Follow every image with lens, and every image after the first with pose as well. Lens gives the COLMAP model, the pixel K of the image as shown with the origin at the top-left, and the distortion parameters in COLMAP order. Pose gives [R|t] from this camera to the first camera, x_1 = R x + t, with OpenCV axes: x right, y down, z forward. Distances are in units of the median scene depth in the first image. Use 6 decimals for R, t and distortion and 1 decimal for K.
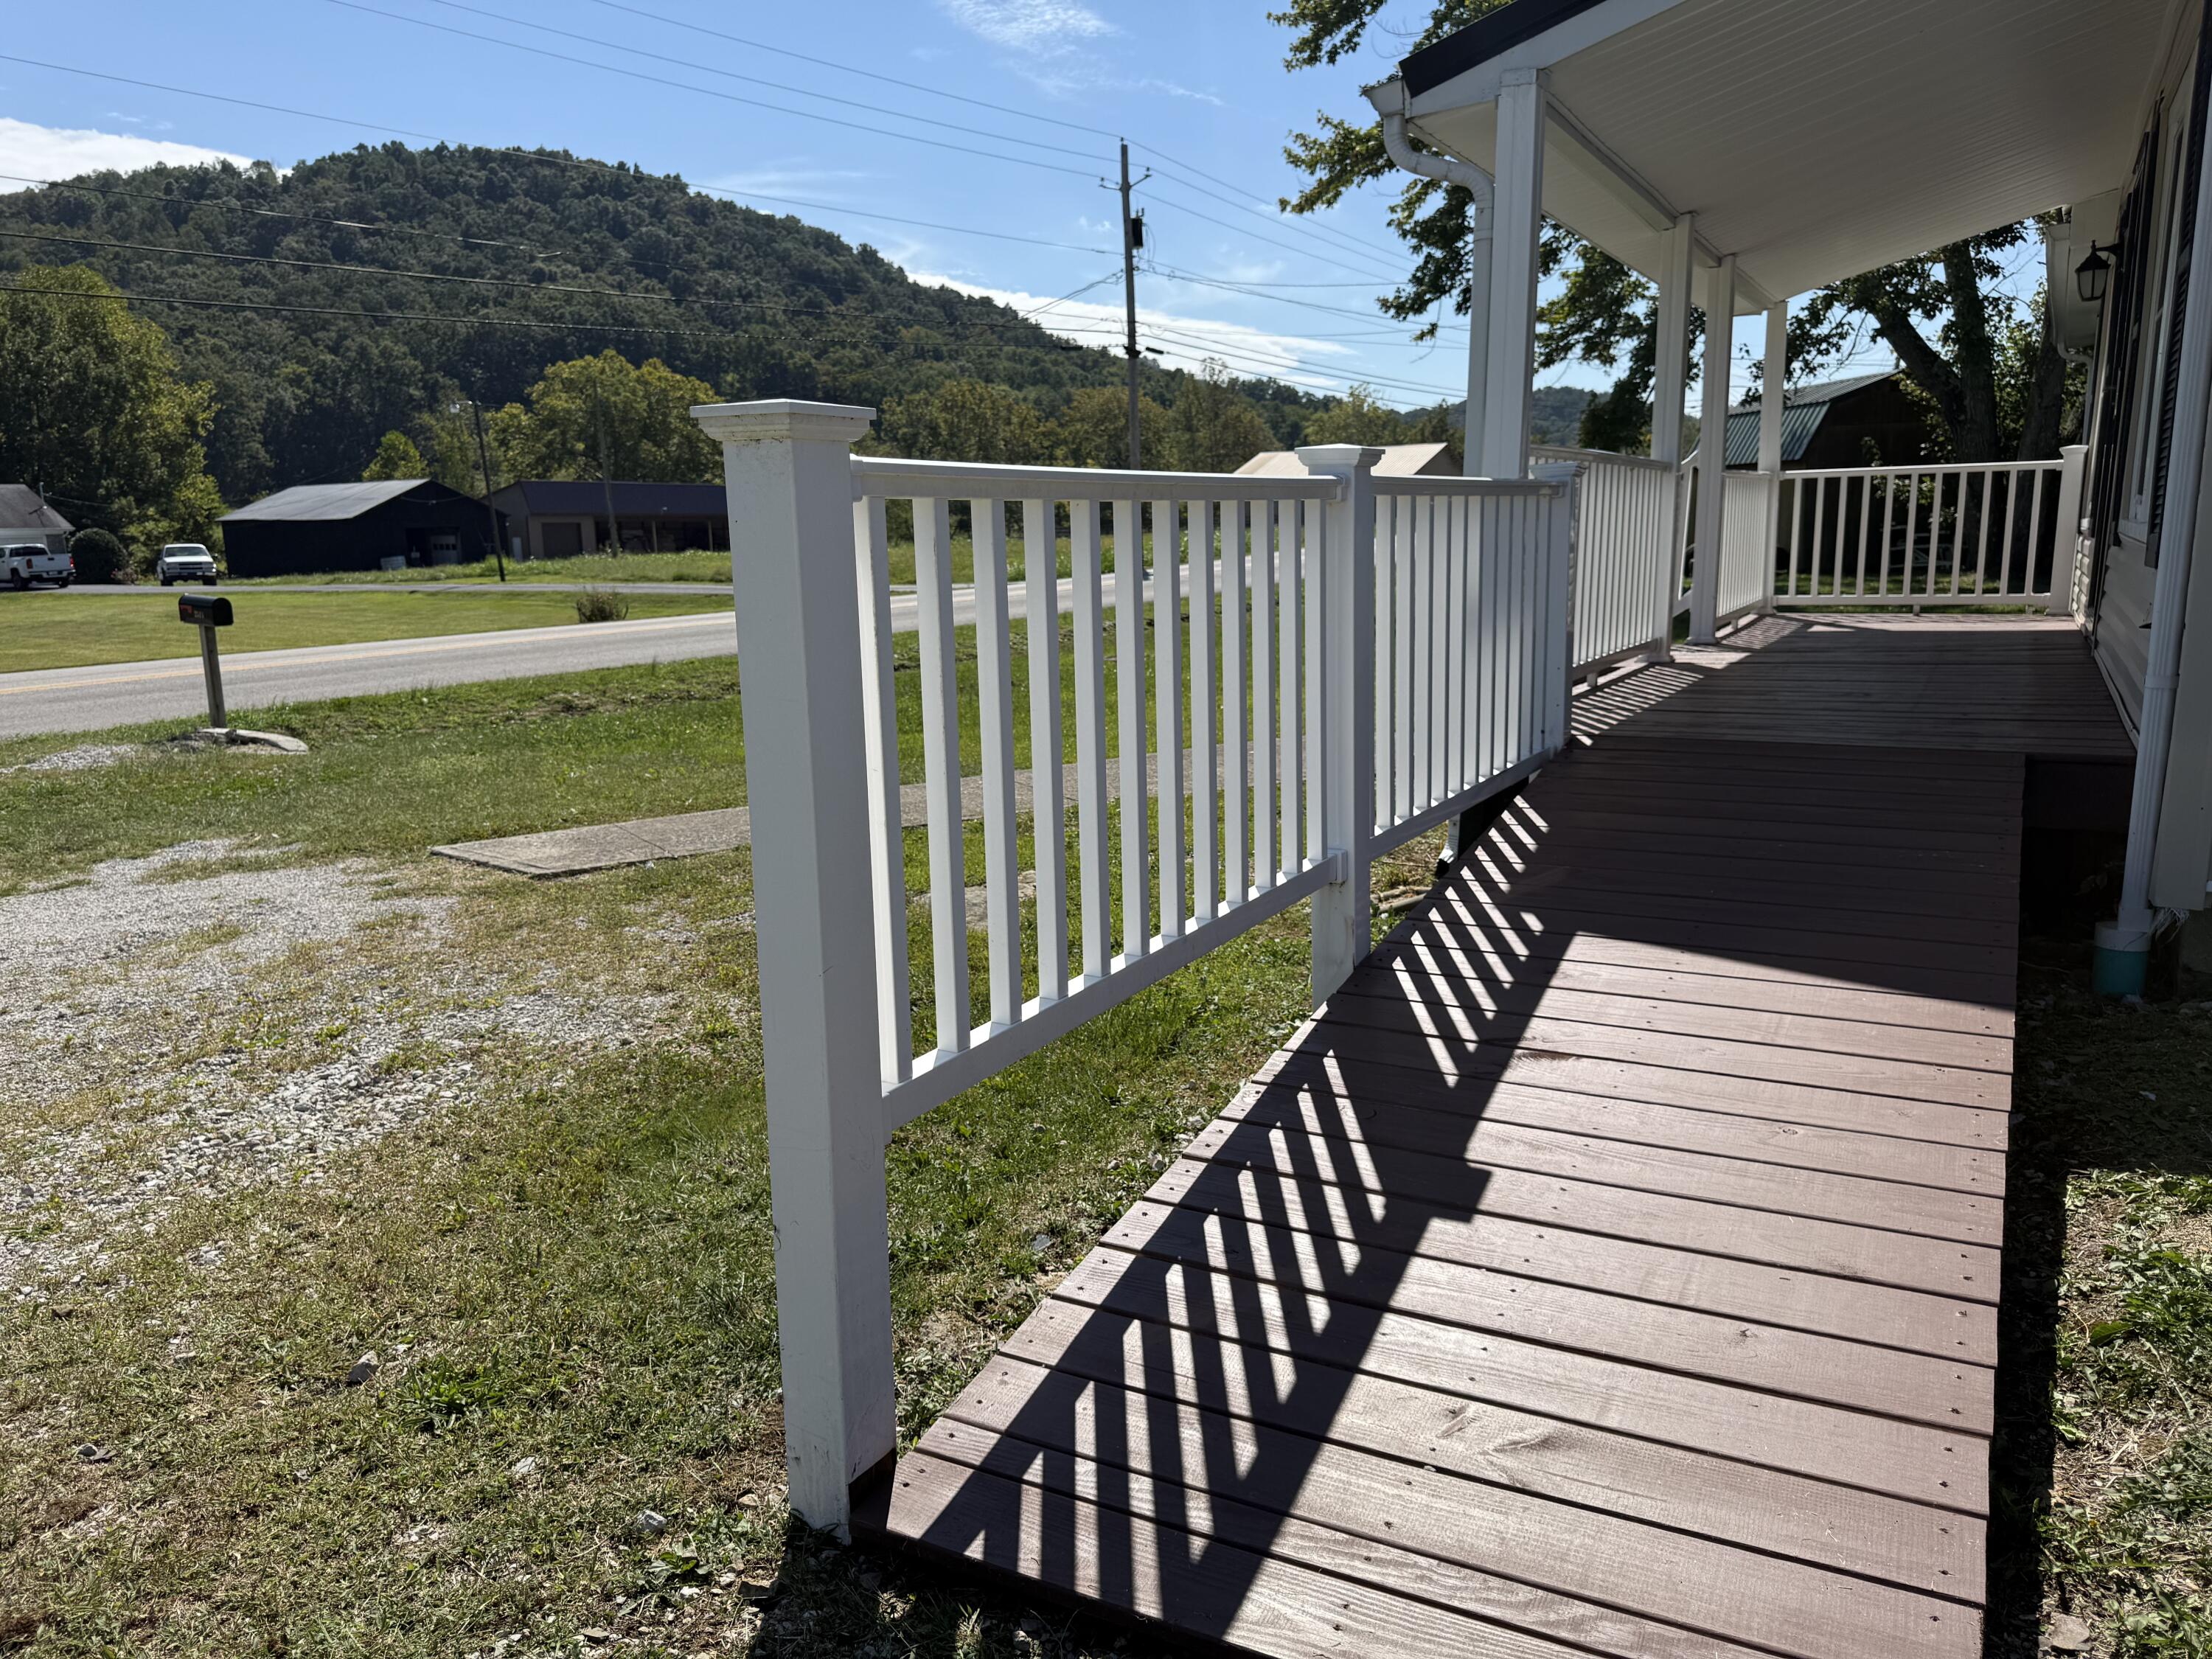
lens RADIAL K [[1596.3, 0, 1108.8], [0, 1596.3, 836.9], [0, 0, 1]] dist [0.002258, -0.001262]
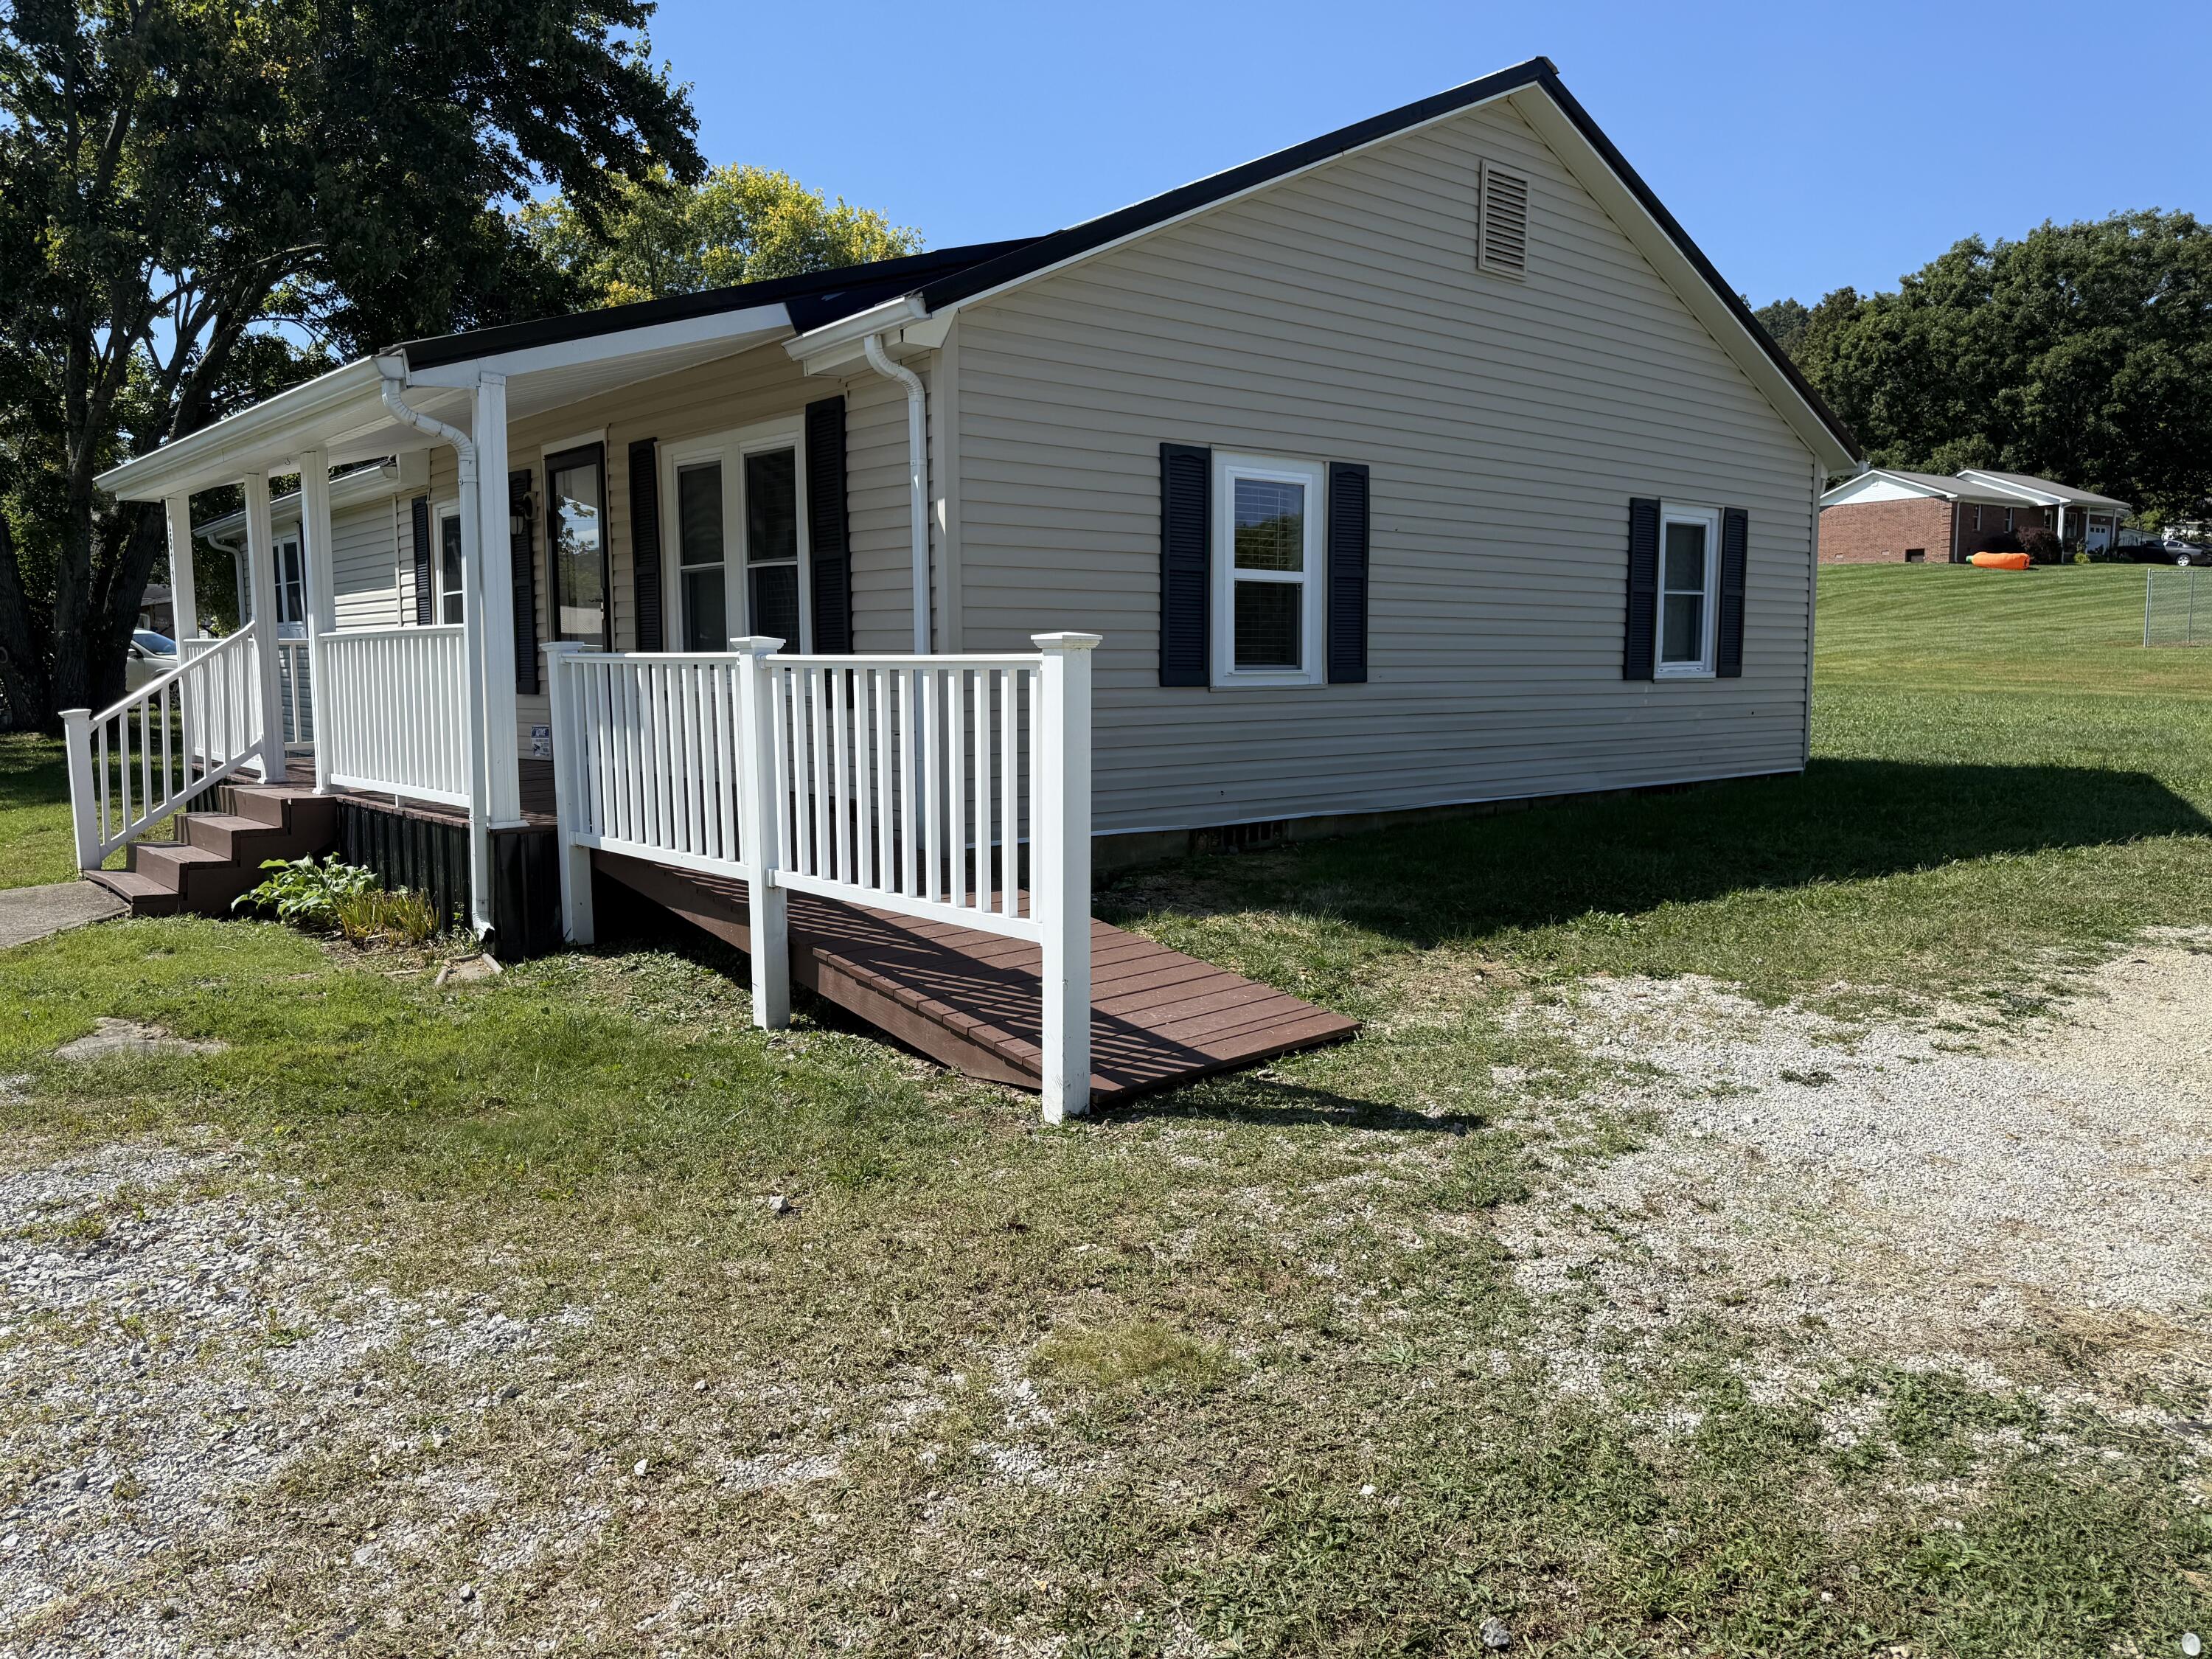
lens RADIAL K [[1596.3, 0, 1107.7], [0, 1596.3, 831.8], [0, 0, 1]] dist [0.002258, -0.001262]
pose [[0.345896, -0.079542, 0.934895, -1.664607], [0.171412, 0.984989, 0.020384, -0.018763], [-0.922483, 0.153202, 0.354338, 0.025939]]
